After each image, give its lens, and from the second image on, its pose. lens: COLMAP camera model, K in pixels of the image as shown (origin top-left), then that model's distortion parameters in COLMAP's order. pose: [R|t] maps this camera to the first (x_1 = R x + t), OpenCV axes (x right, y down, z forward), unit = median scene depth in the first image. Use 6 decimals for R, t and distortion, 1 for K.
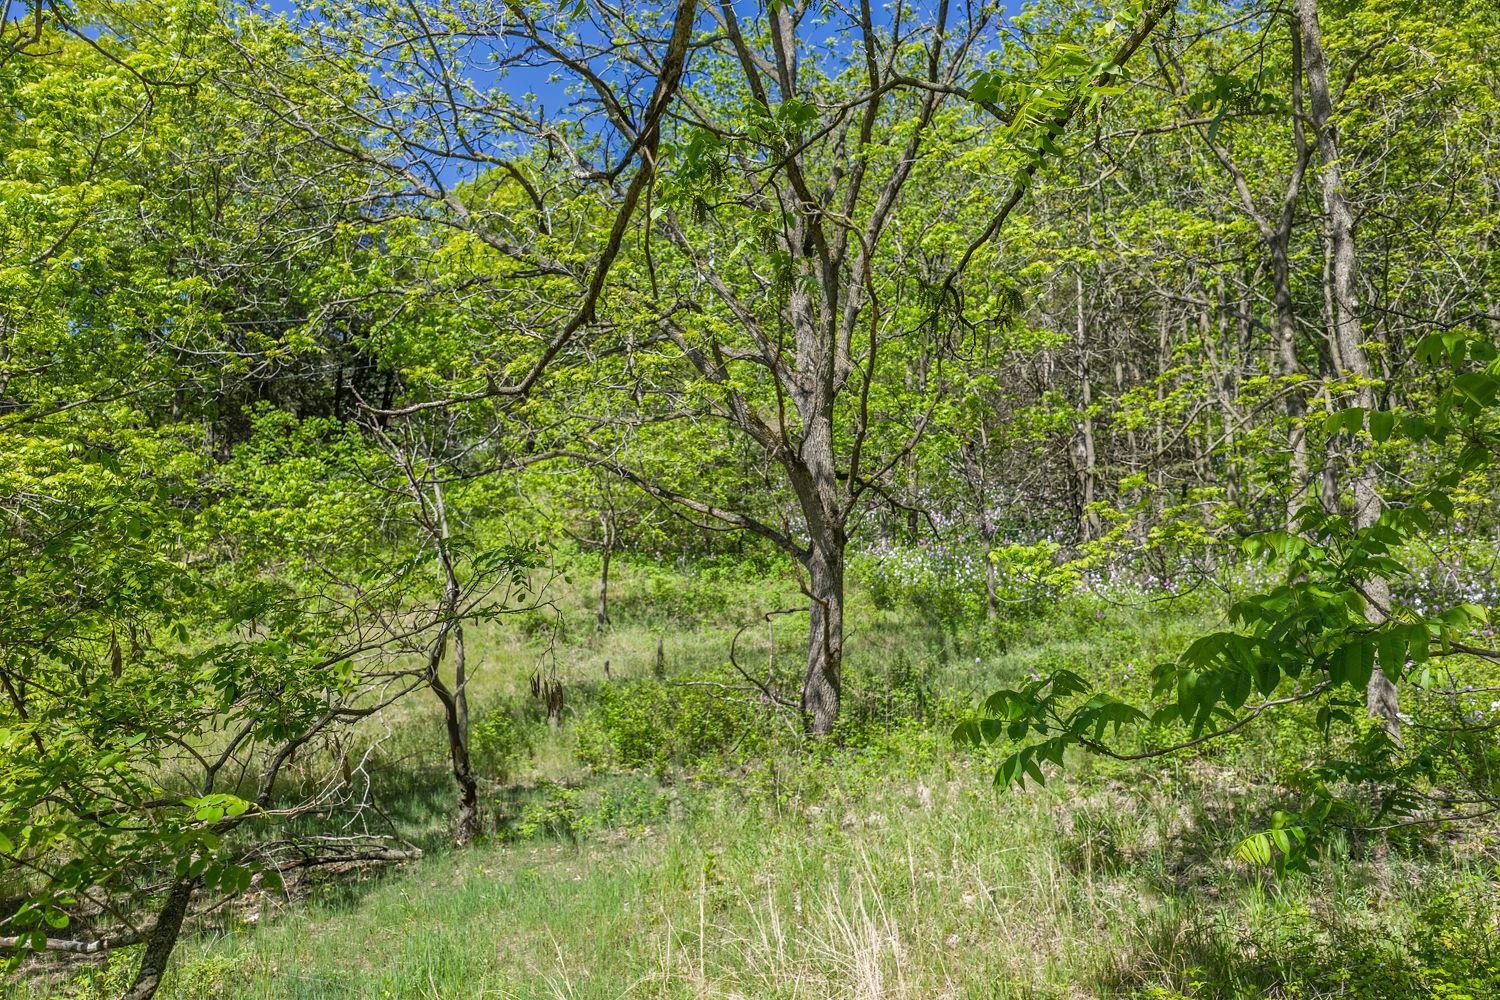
lens RADIAL K [[1210.7, 0, 754.4], [0, 1210.7, 499.1], [0, 0, 1]] dist [0.004878, -0.007985]
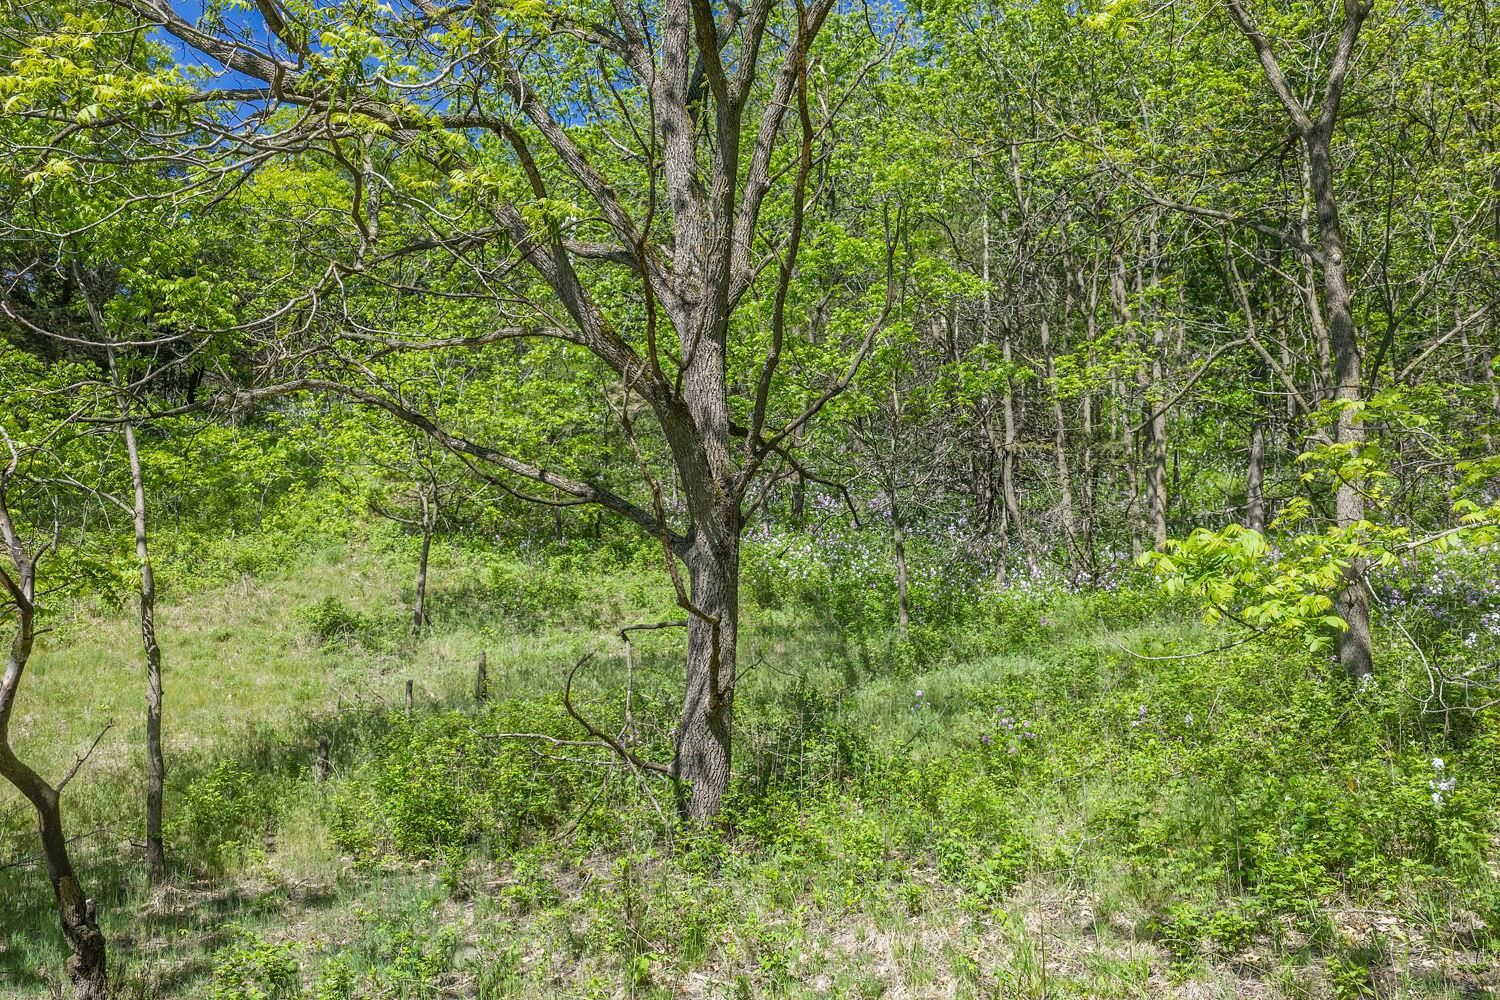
lens RADIAL K [[1210.7, 0, 754.4], [0, 1210.7, 499.1], [0, 0, 1]] dist [0.004878, -0.007985]
pose [[0.993637, 0.017997, 0.111183, 0.005906], [-0.019368, 0.999749, 0.011256, 0.012214], [-0.110953, -0.013337, 0.993736, 0.306398]]
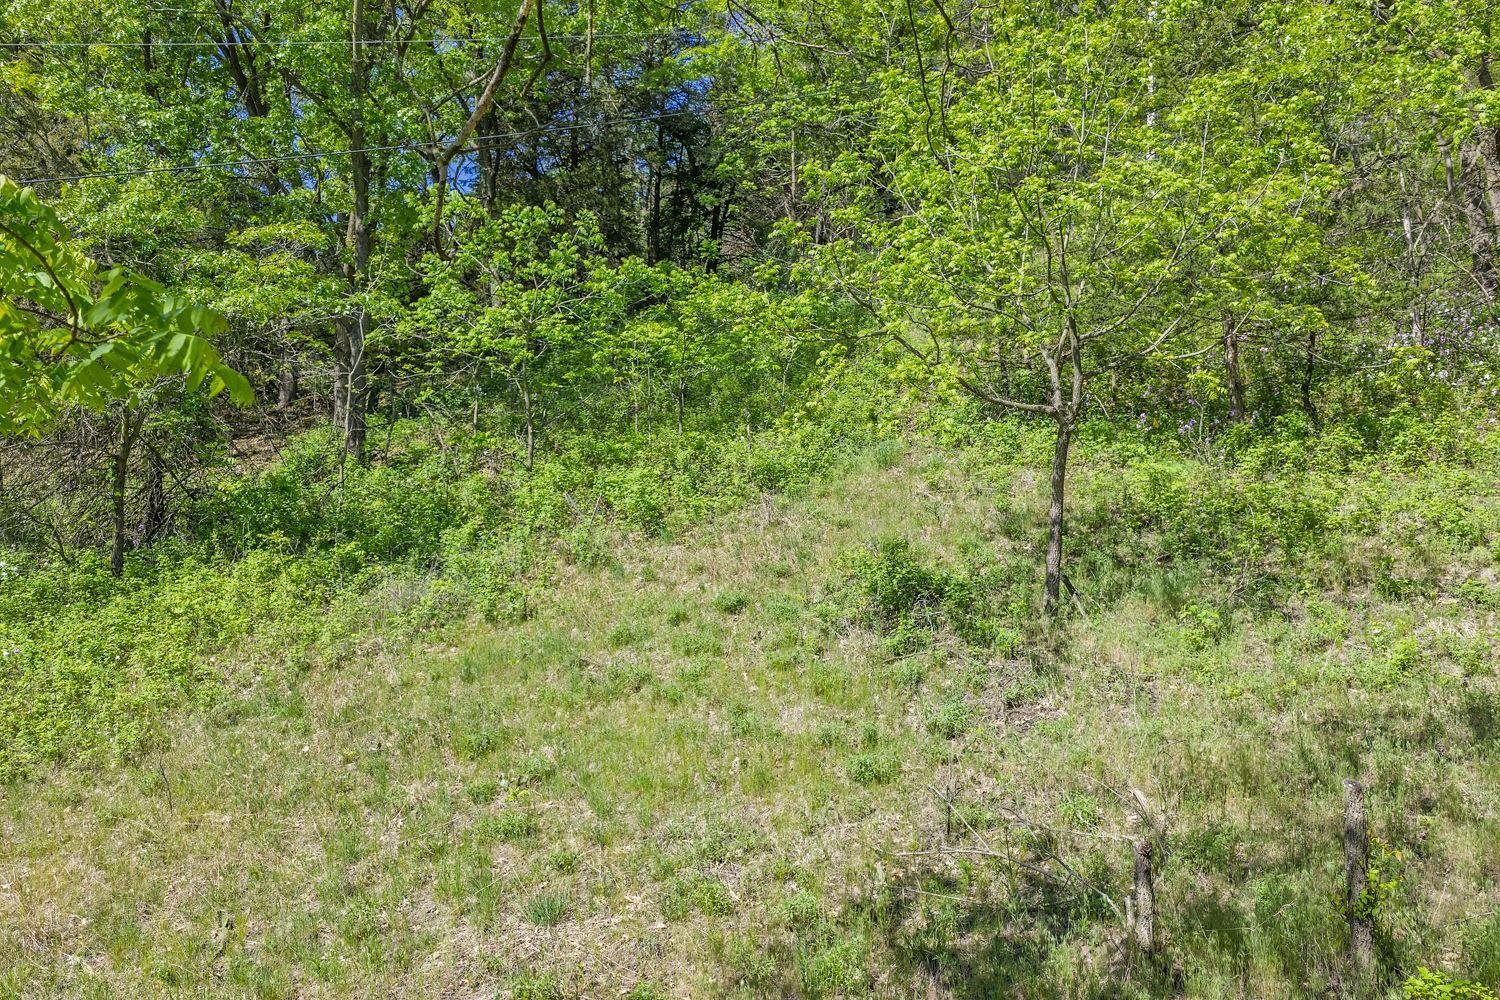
lens RADIAL K [[1210.7, 0, 754.4], [0, 1210.7, 499.1], [0, 0, 1]] dist [0.004878, -0.007985]
pose [[0.951247, -0.016855, -0.307969, -0.157826], [0.055762, 0.991450, 0.117975, 0.020067], [0.303348, -0.129397, 0.944053, 0.940207]]
